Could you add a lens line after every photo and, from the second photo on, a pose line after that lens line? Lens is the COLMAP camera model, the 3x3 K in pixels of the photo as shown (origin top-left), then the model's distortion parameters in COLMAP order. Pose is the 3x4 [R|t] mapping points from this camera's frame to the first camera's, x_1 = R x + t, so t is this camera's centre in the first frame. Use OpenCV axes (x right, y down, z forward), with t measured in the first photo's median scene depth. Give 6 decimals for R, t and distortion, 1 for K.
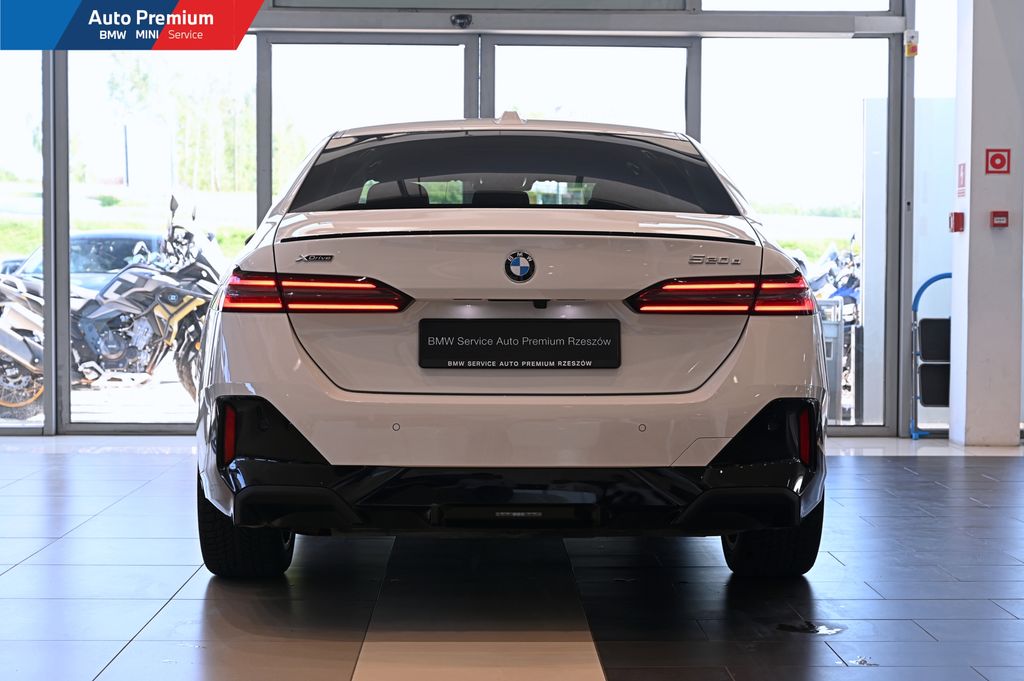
lens RADIAL K [[1792.8, 0, 501.5], [0, 1792.8, 387.3], [0, 0, 1]] dist [0.027789, 0.000000]
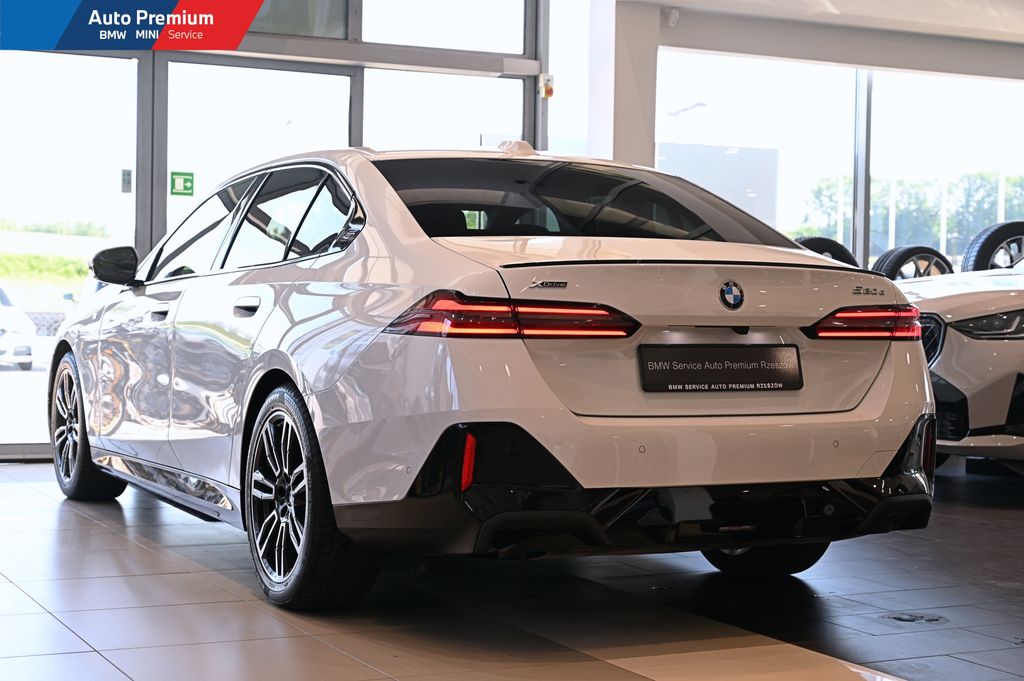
lens RADIAL K [[1792.8, 0, 505.7], [0, 1792.8, 337.1], [0, 0, 1]] dist [0.027789, 0.000000]
pose [[0.902324, 0.000081, 0.431058, -0.560185], [0.016581, 0.999253, -0.034897, -0.007389], [-0.430739, 0.038636, 0.901649, 0.097944]]
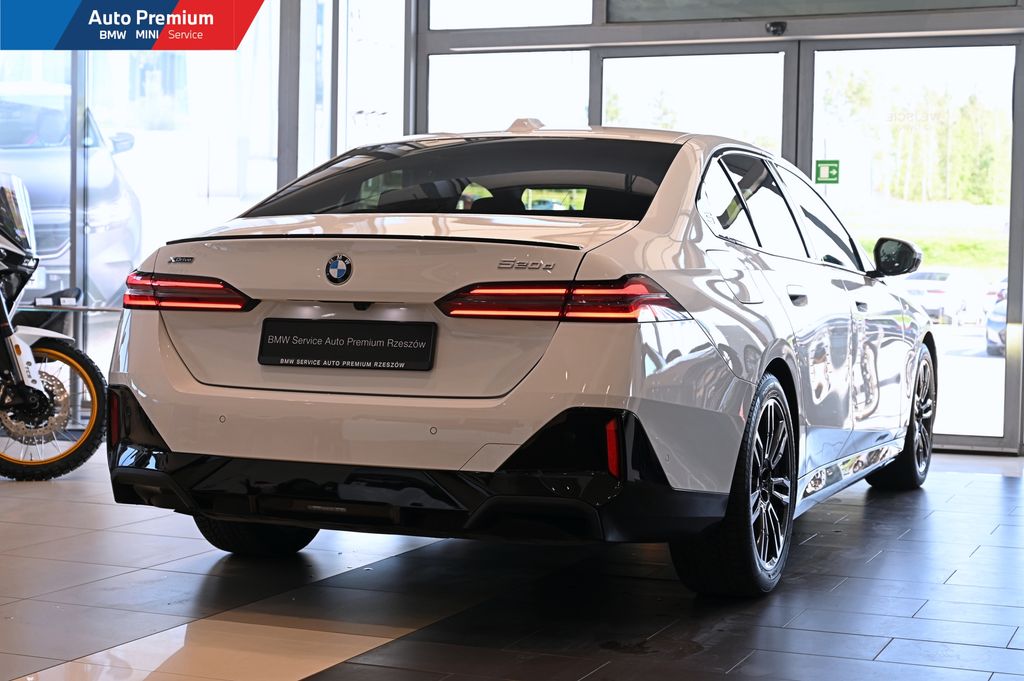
lens RADIAL K [[1759.7, 0, 510.5], [0, 1759.7, 343.0], [0, 0, 1]] dist [0.028531, 0.000000]
pose [[0.918645, 0.025994, -0.394228, 0.494590], [-0.037521, 0.999063, -0.021557, -0.006590], [0.393299, 0.034595, 0.918760, 0.106099]]
